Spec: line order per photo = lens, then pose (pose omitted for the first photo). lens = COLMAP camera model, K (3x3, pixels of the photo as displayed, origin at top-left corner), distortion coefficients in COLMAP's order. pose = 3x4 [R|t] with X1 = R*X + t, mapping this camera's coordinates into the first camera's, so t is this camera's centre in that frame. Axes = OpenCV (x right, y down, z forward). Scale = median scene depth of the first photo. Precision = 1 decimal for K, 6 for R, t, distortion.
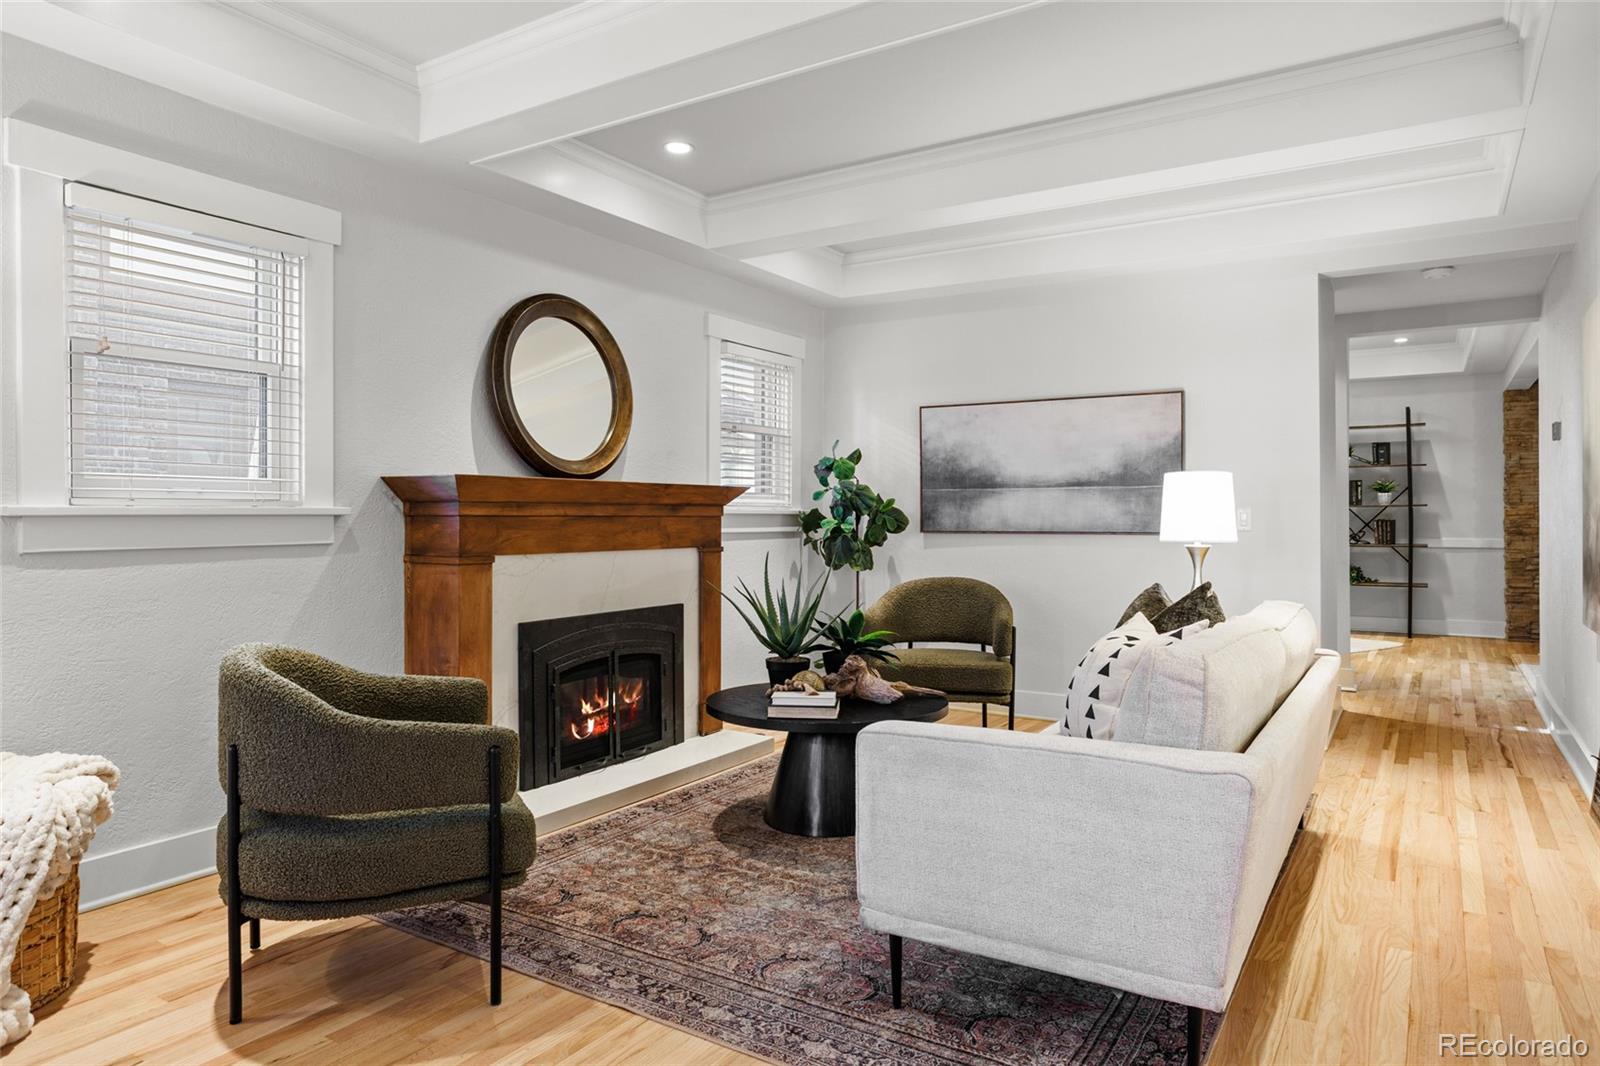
lens RADIAL K [[997.8, 0, 807.0], [0, 997.8, 512.1], [0, 0, 1]] dist [-0.003549, -0.001904]
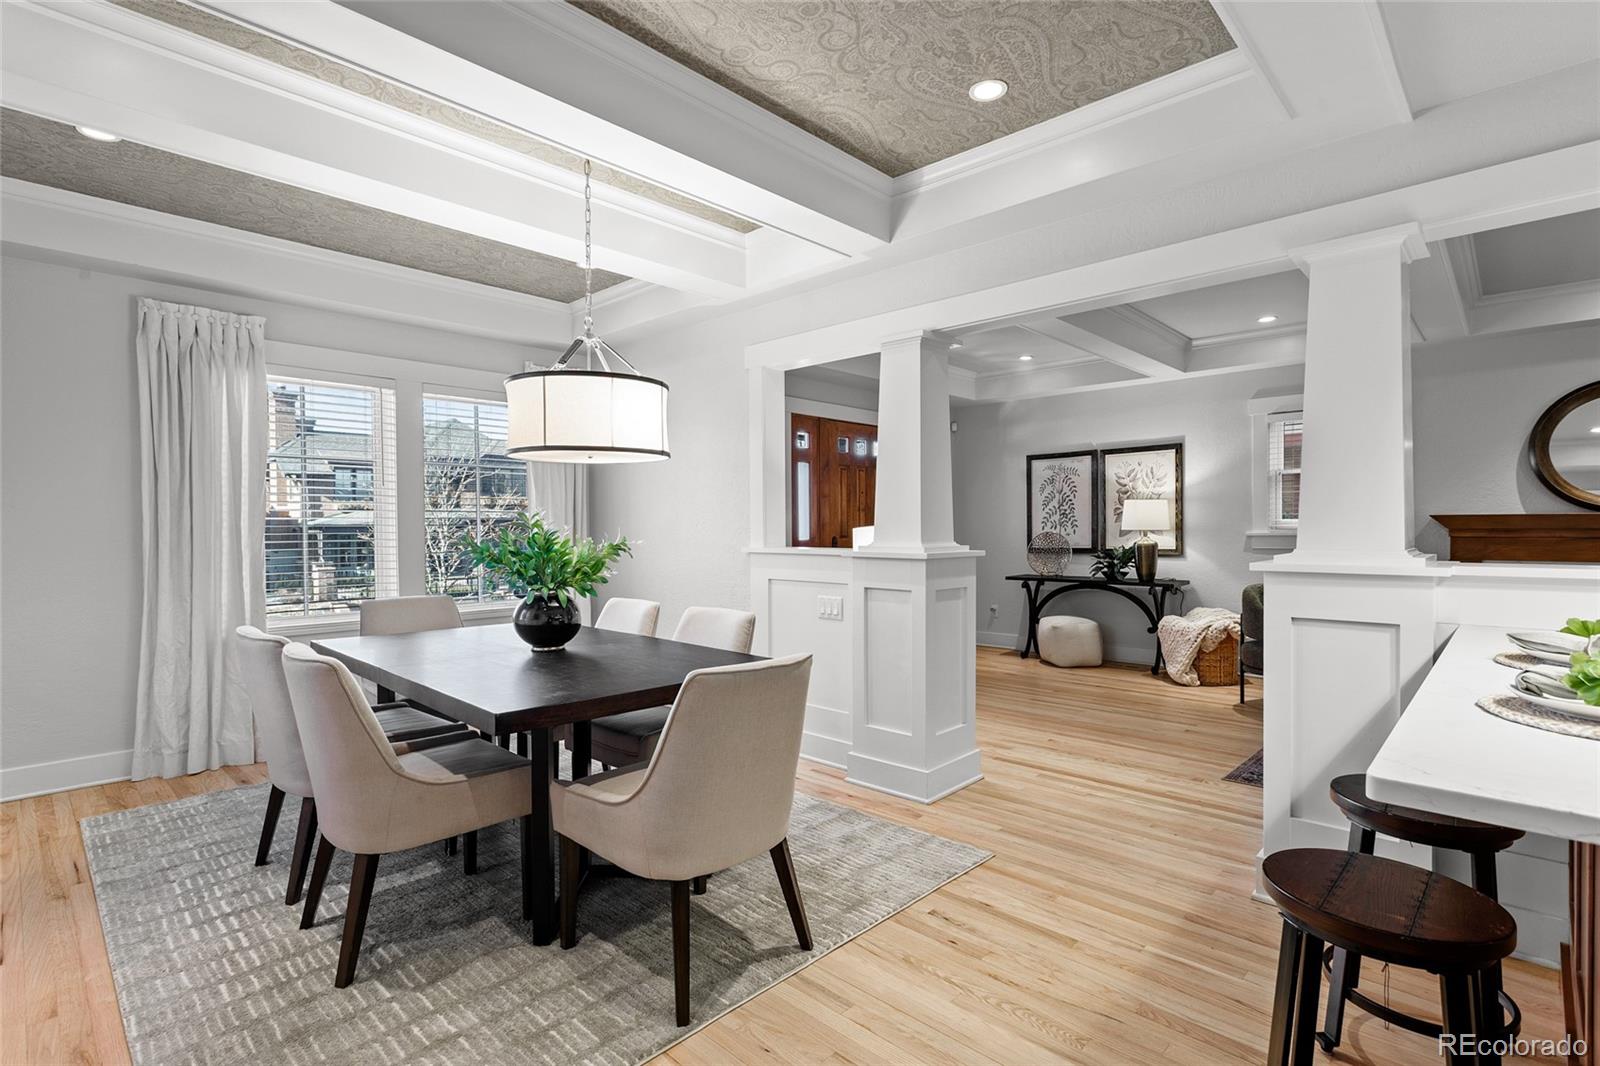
lens RADIAL K [[757.4, 0, 809.6], [0, 757.4, 525.7], [0, 0, 1]] dist [0.000685, 0.000176]
pose [[-0.204716, 0.001397, -0.978820, 0.983138], [0.012829, 0.999917, -0.001256, -0.023797], [0.978737, -0.012814, -0.204717, 0.102792]]
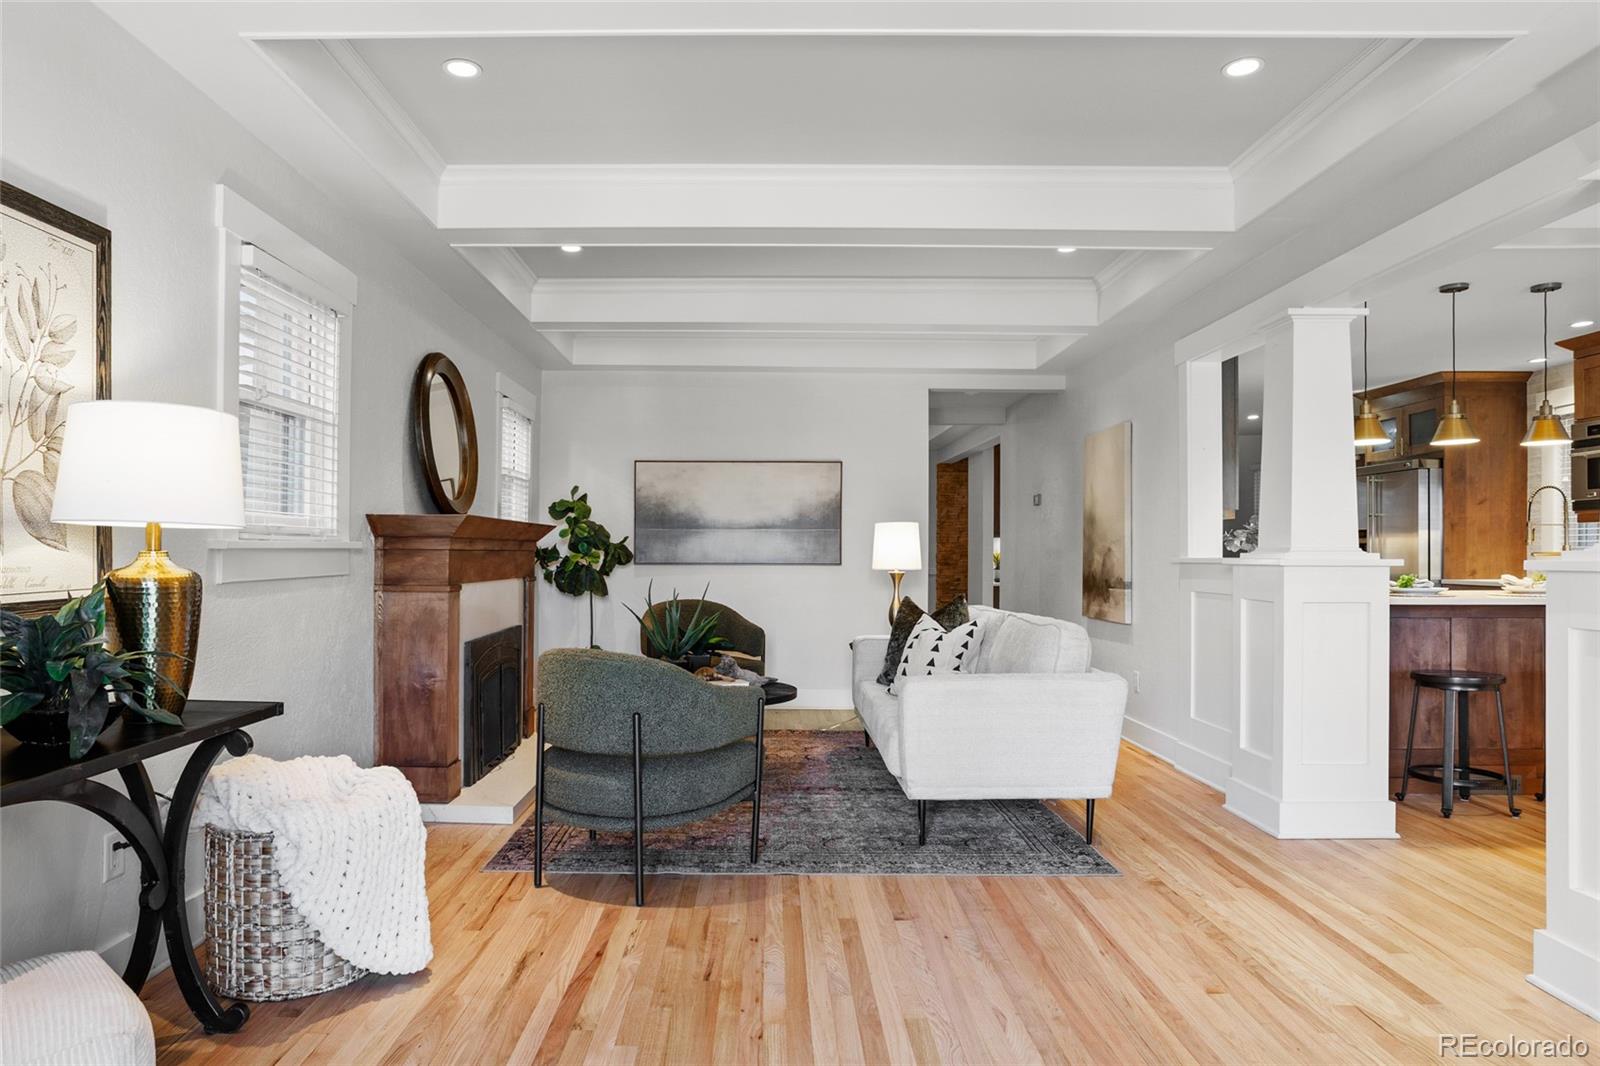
lens RADIAL K [[985.0, 0, 773.9], [0, 985.0, 551.3], [0, 0, 1]] dist [-0.002579, 0.001640]
pose [[0.847390, 0.003620, 0.530958, -0.491341], [-0.006254, 0.999975, 0.003163, -0.000430], [-0.530934, -0.006001, 0.847392, -0.130716]]
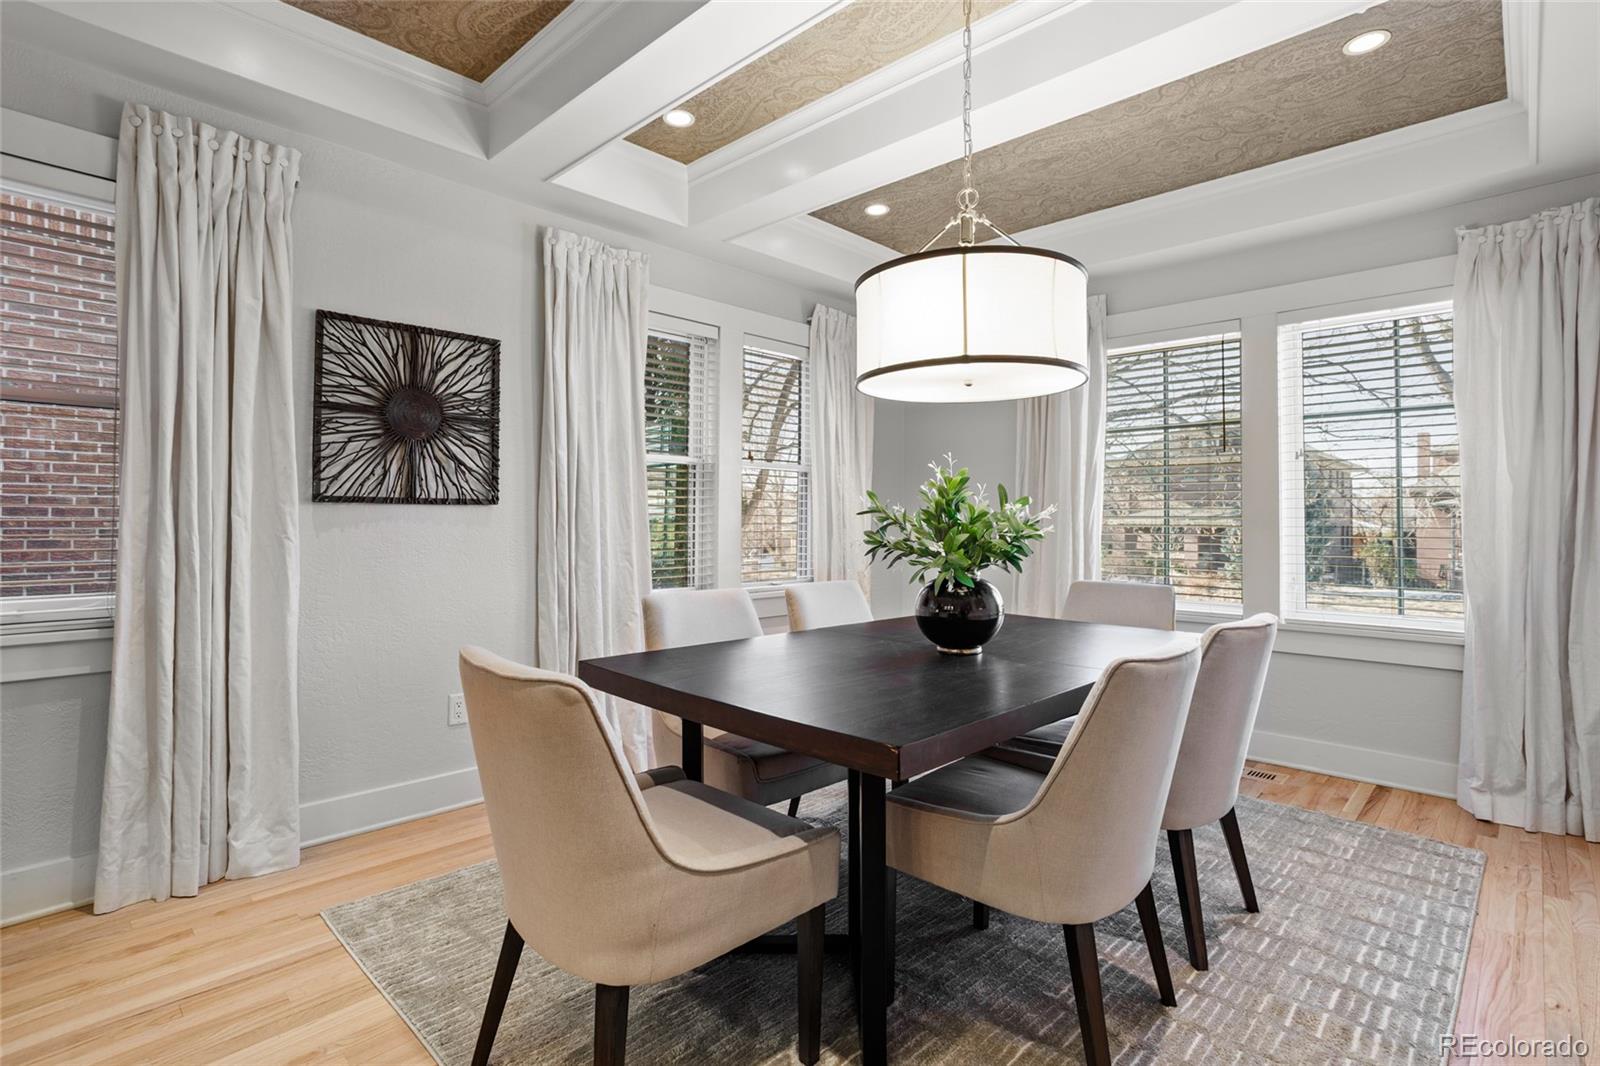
lens RADIAL K [[787.2, 0, 805.1], [0, 787.2, 510.8], [0, 0, 1]] dist [0.000011, 0.001131]
pose [[-0.978791, -0.003586, 0.204829, 0.410899], [-0.006757, 0.999868, -0.014783, -0.006830], [-0.204749, -0.015853, -0.978686, 0.277012]]
